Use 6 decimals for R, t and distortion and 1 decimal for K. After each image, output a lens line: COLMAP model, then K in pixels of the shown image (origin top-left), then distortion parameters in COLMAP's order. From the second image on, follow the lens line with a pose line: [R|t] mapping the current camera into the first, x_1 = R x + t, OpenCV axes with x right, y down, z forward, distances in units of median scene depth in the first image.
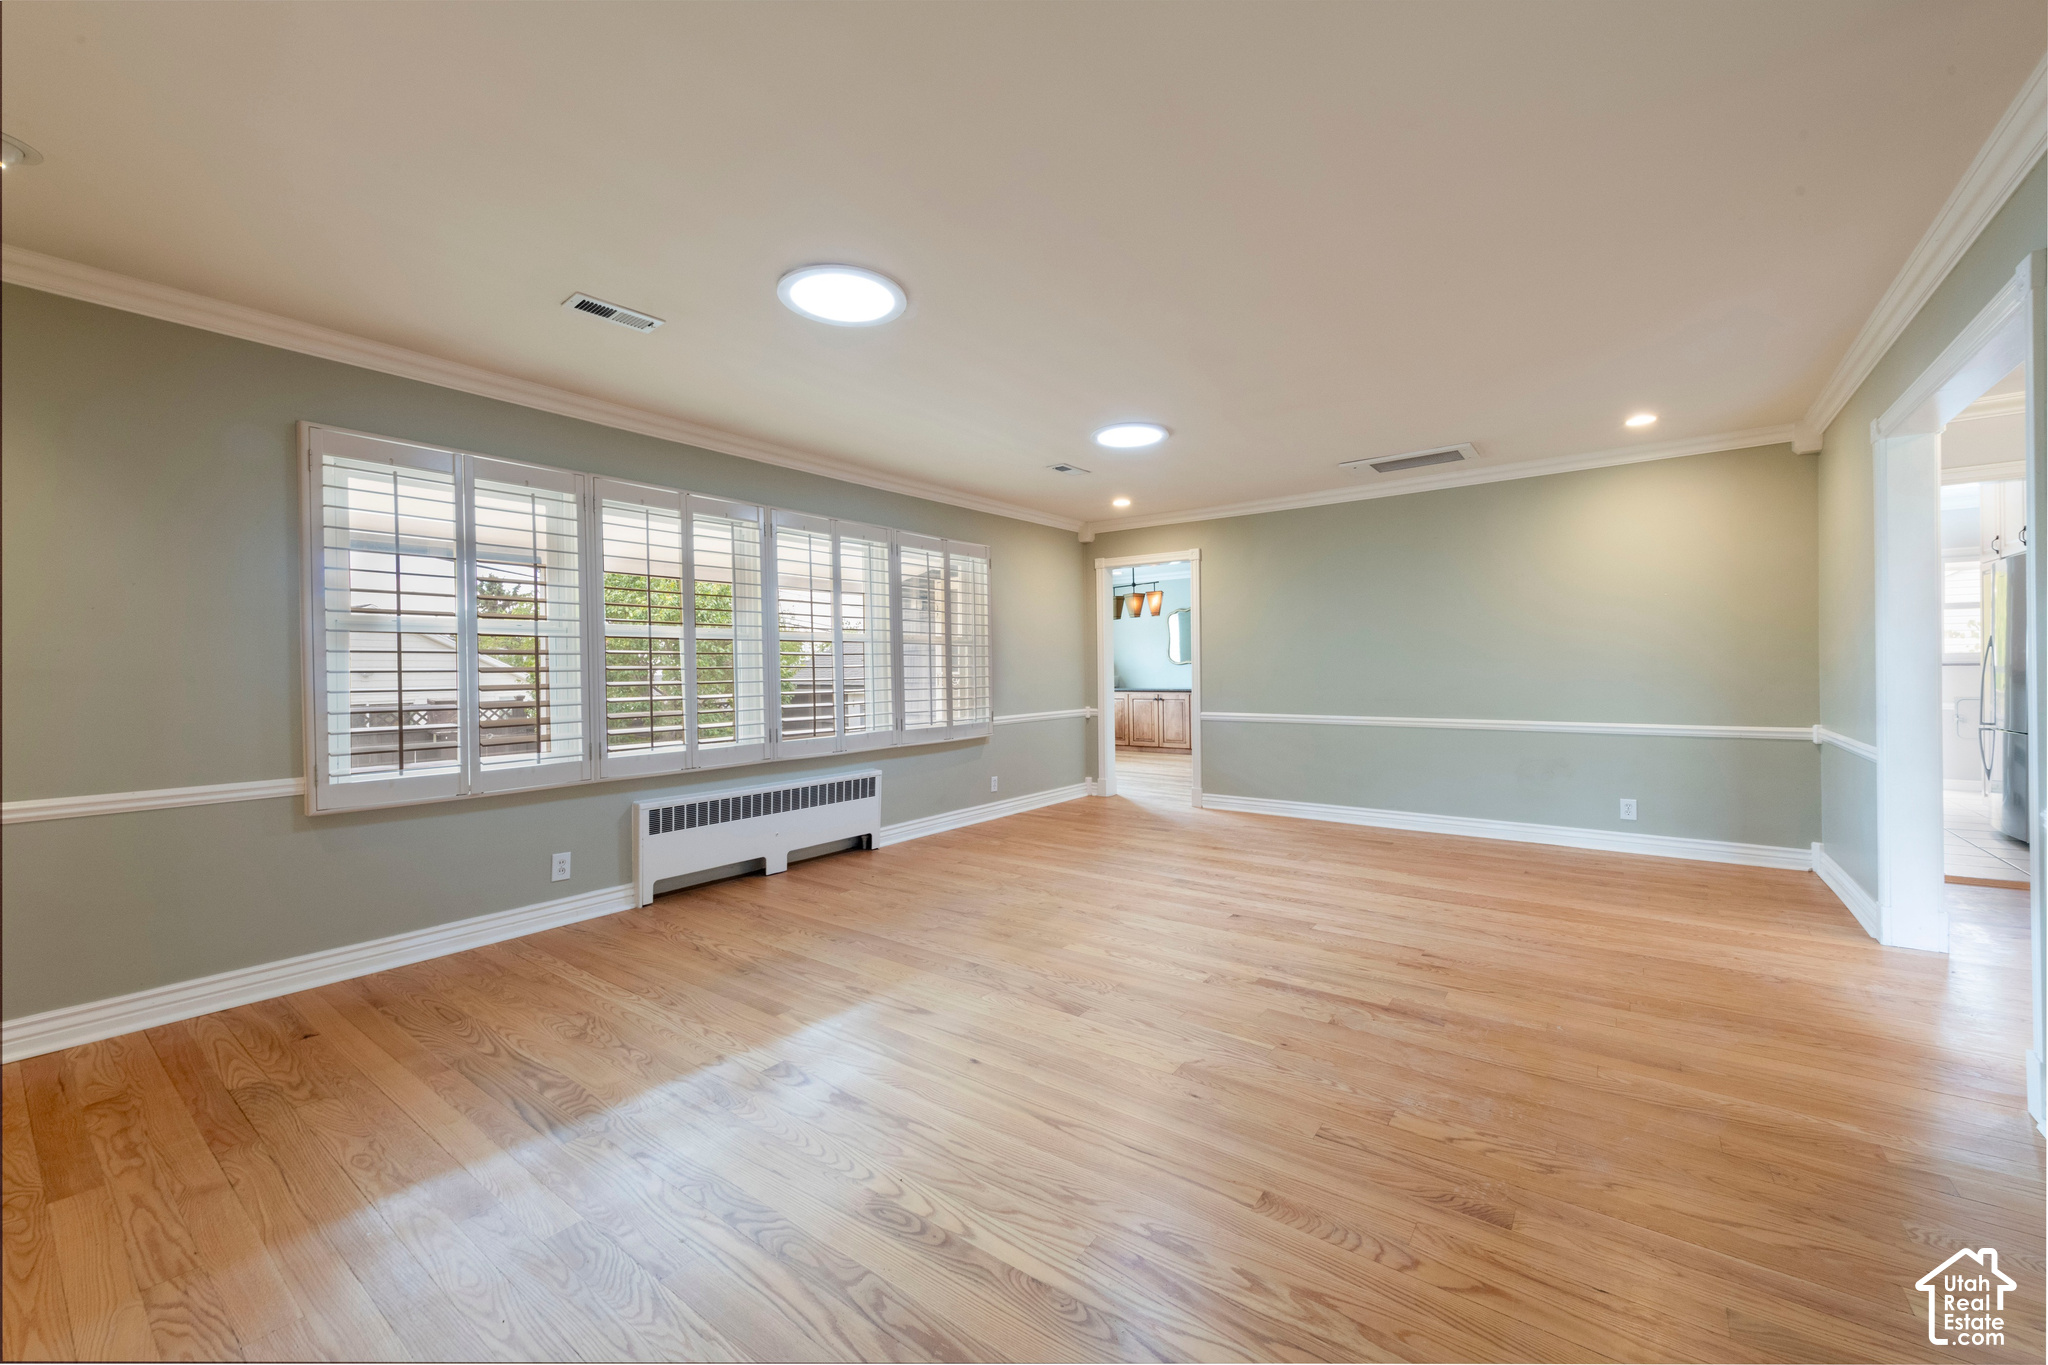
lens RADIAL K [[805.0, 0, 1023.5], [0, 805.0, 671.3], [0, 0, 1]] dist [0.014575, -0.005187]
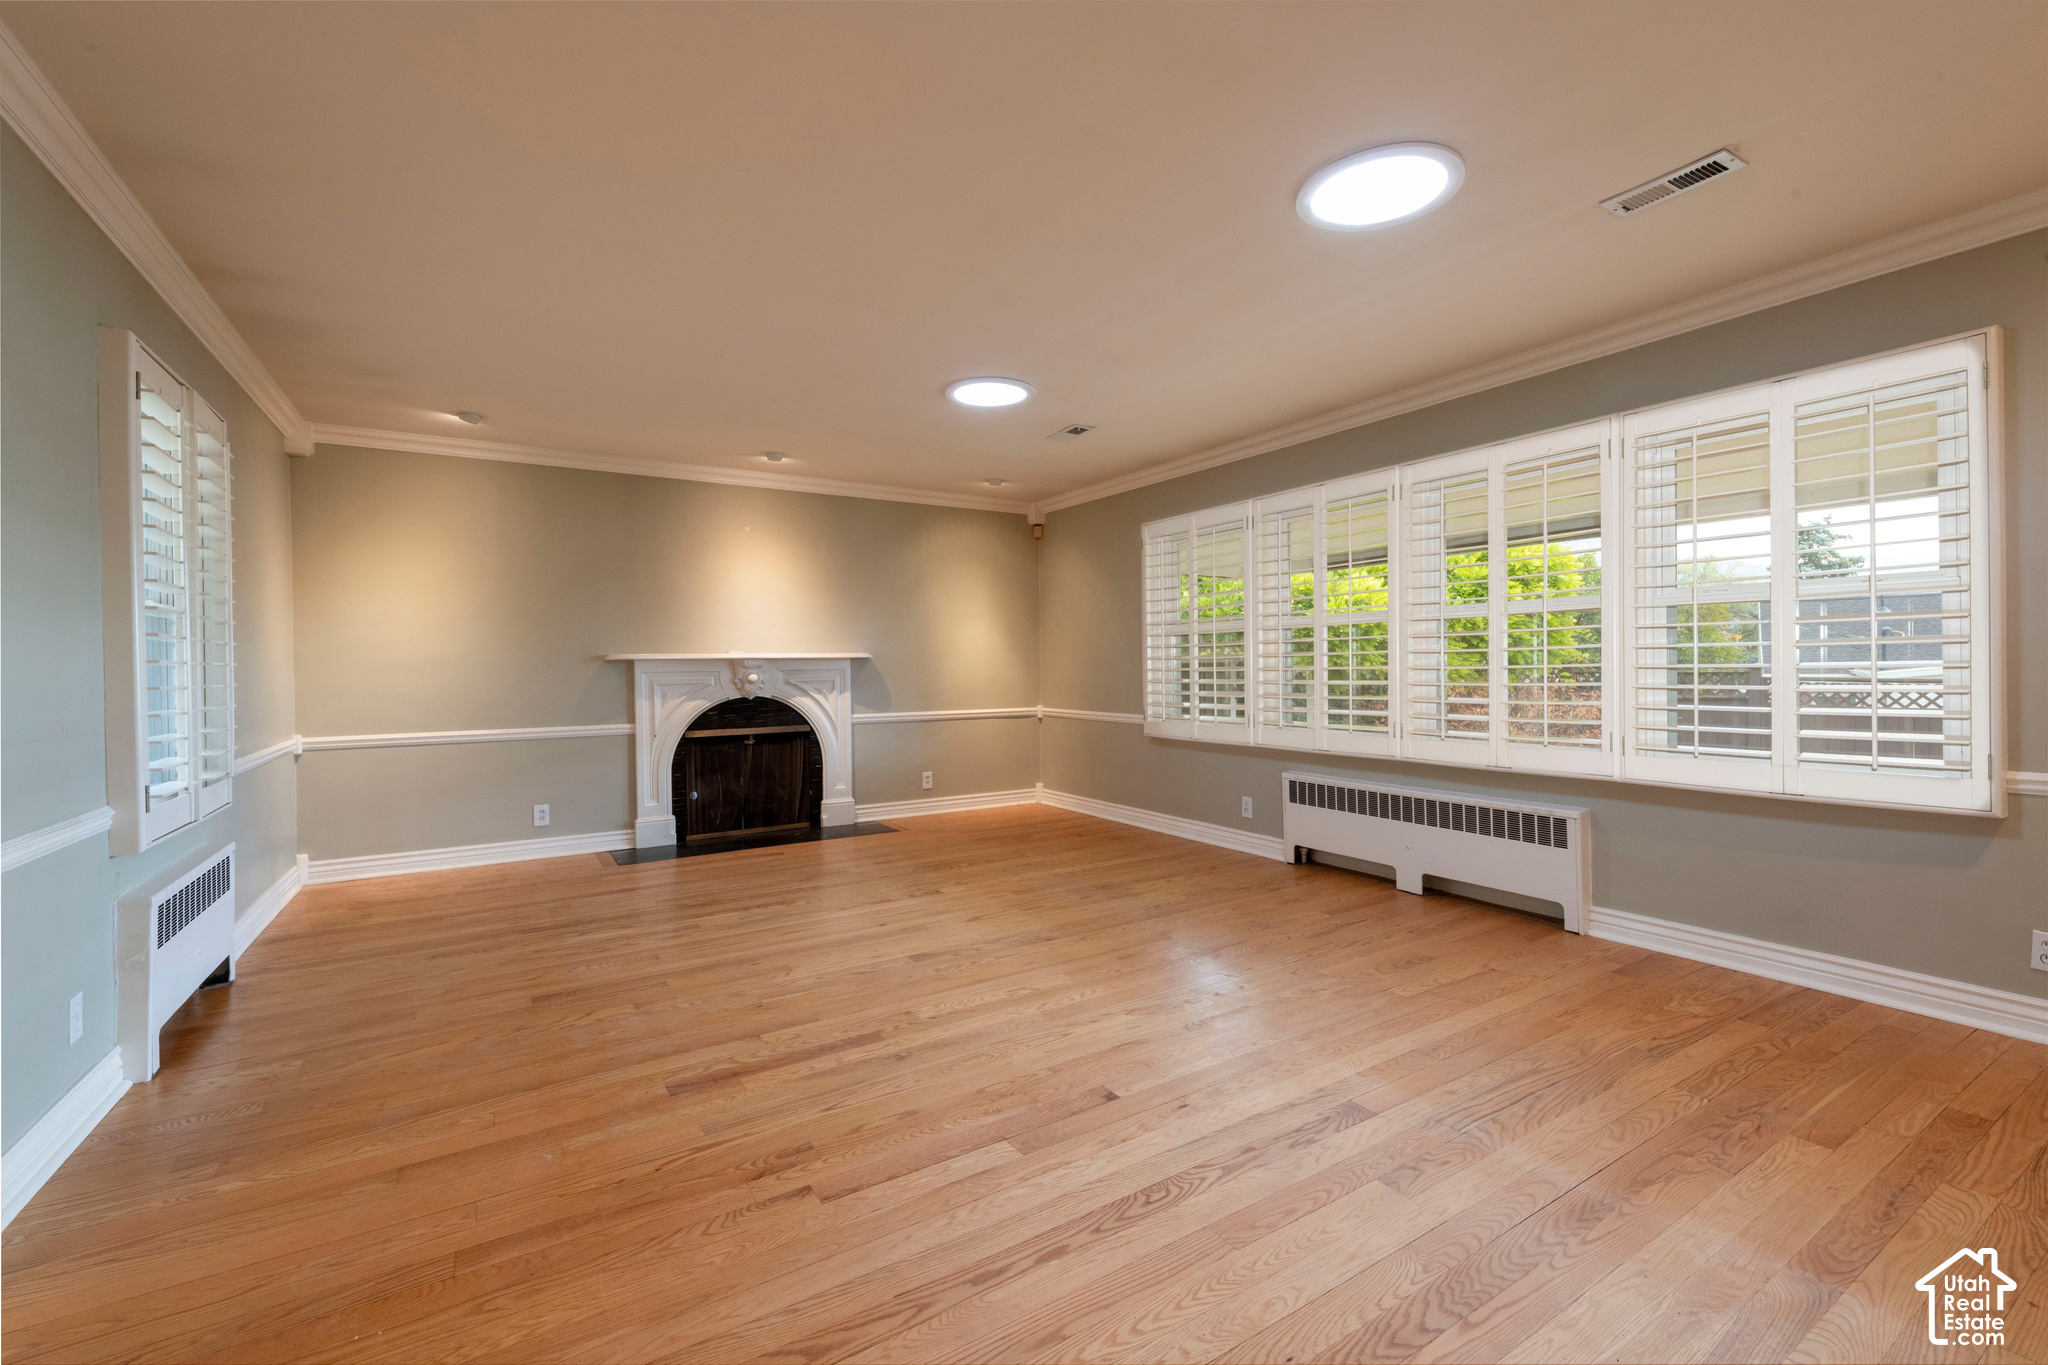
lens RADIAL K [[868.7, 0, 1034.0], [0, 868.7, 645.4], [0, 0, 1]] dist [0.007555, -0.000479]
pose [[-0.355084, -0.005563, -0.934818, 0.961926], [0.013756, 0.999843, -0.011175, -0.011181], [0.934733, -0.016828, -0.354952, 1.311397]]
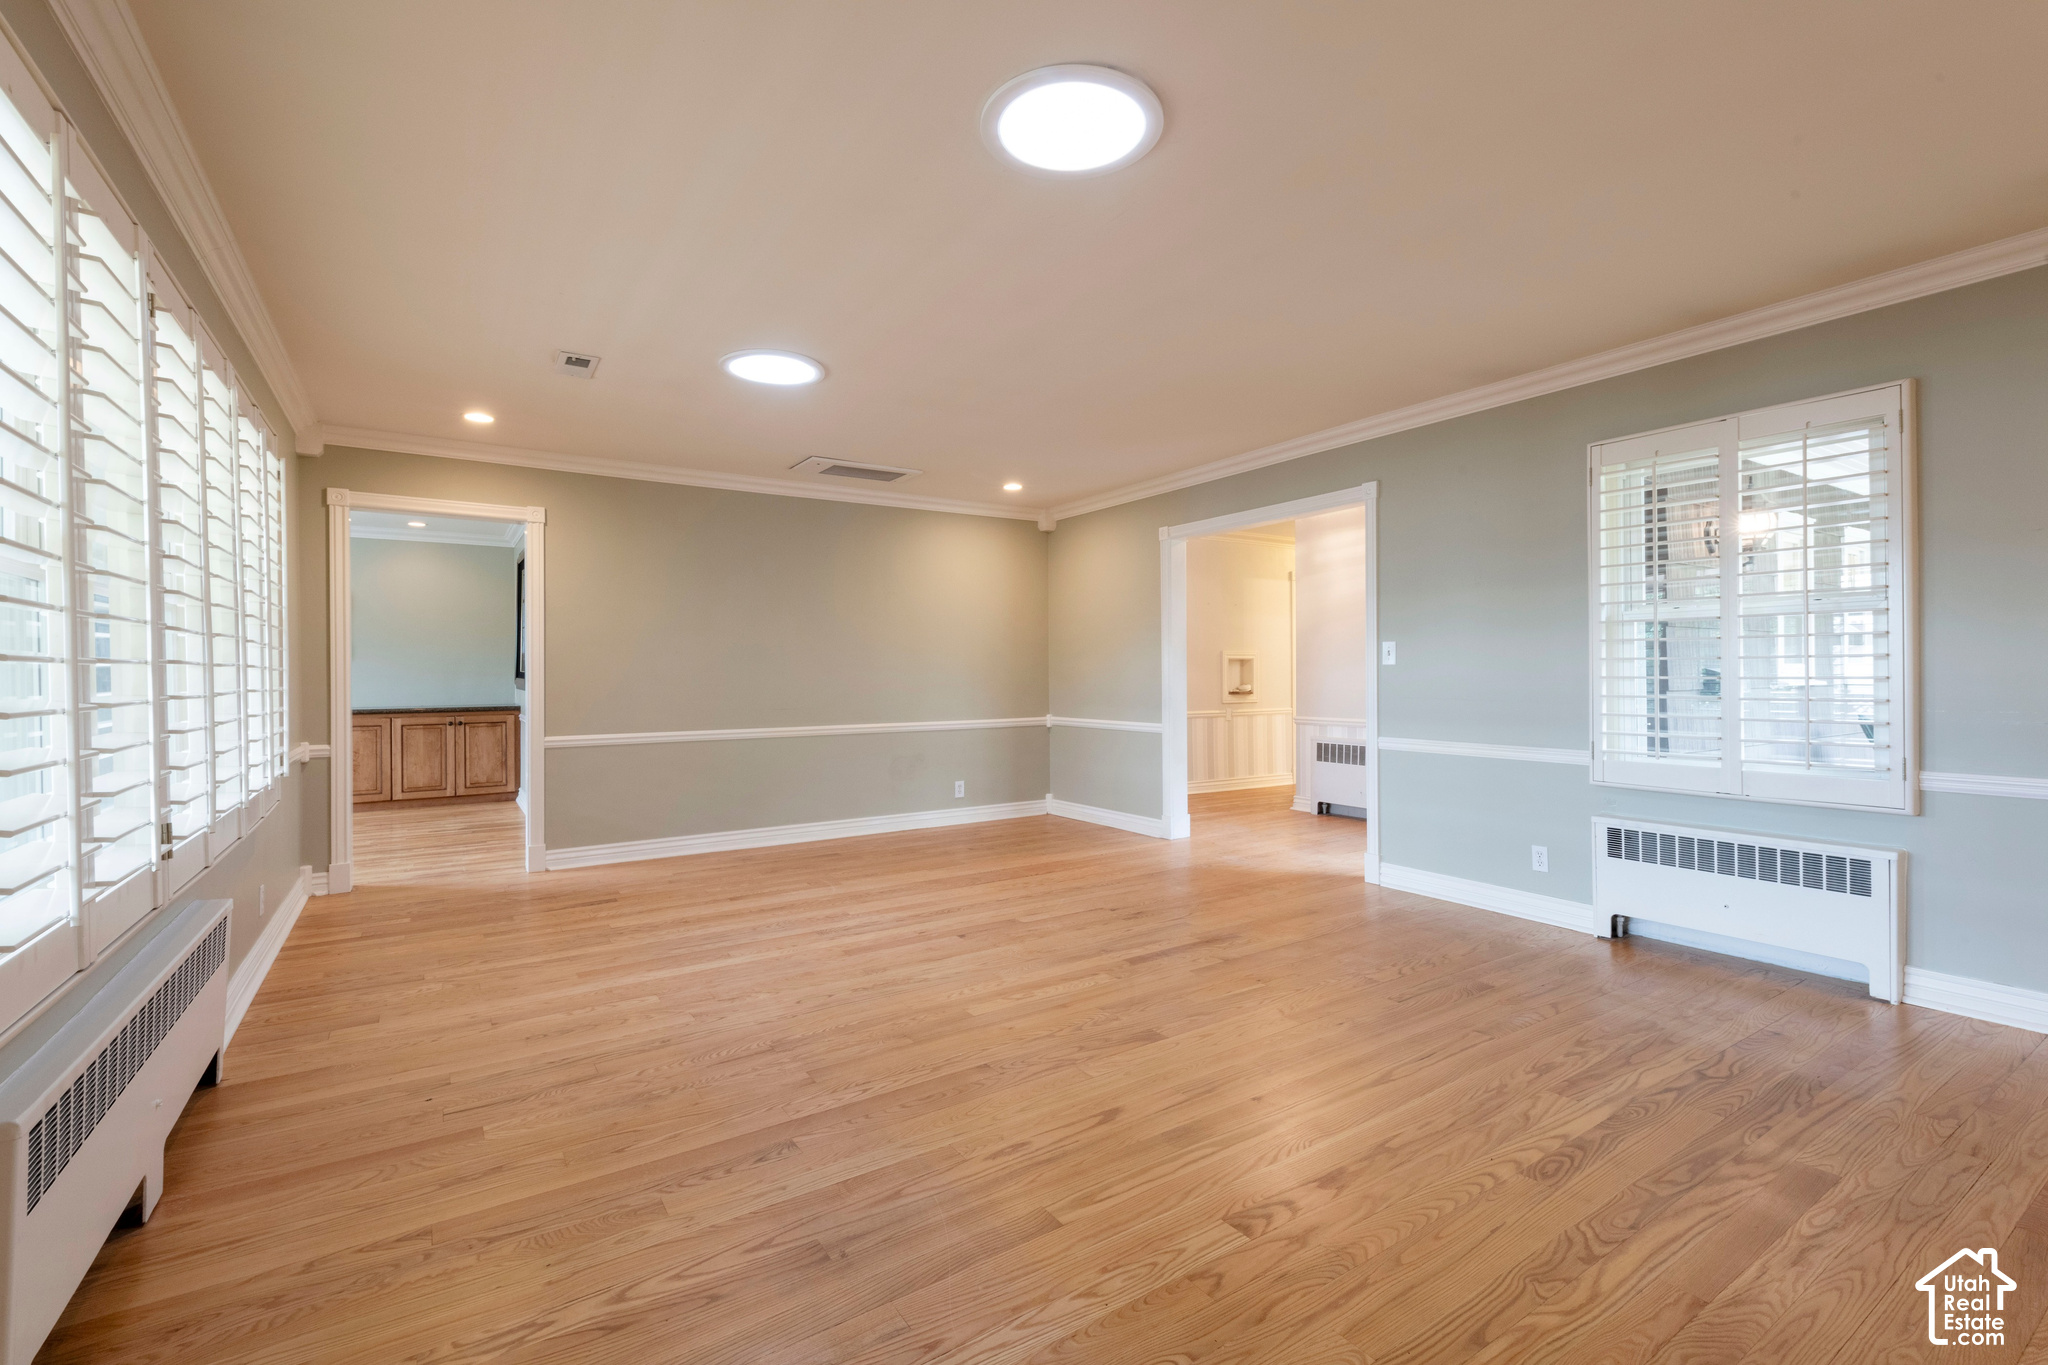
lens RADIAL K [[899.1, 0, 1038.9], [0, 899.1, 679.7], [0, 0, 1]] dist [0.009728, -0.000778]
pose [[0.329413, -0.000445, 0.944186, -0.781633], [0.007618, 0.999969, -0.002186, 0.007601], [-0.944155, 0.007913, 0.329406, 0.633898]]
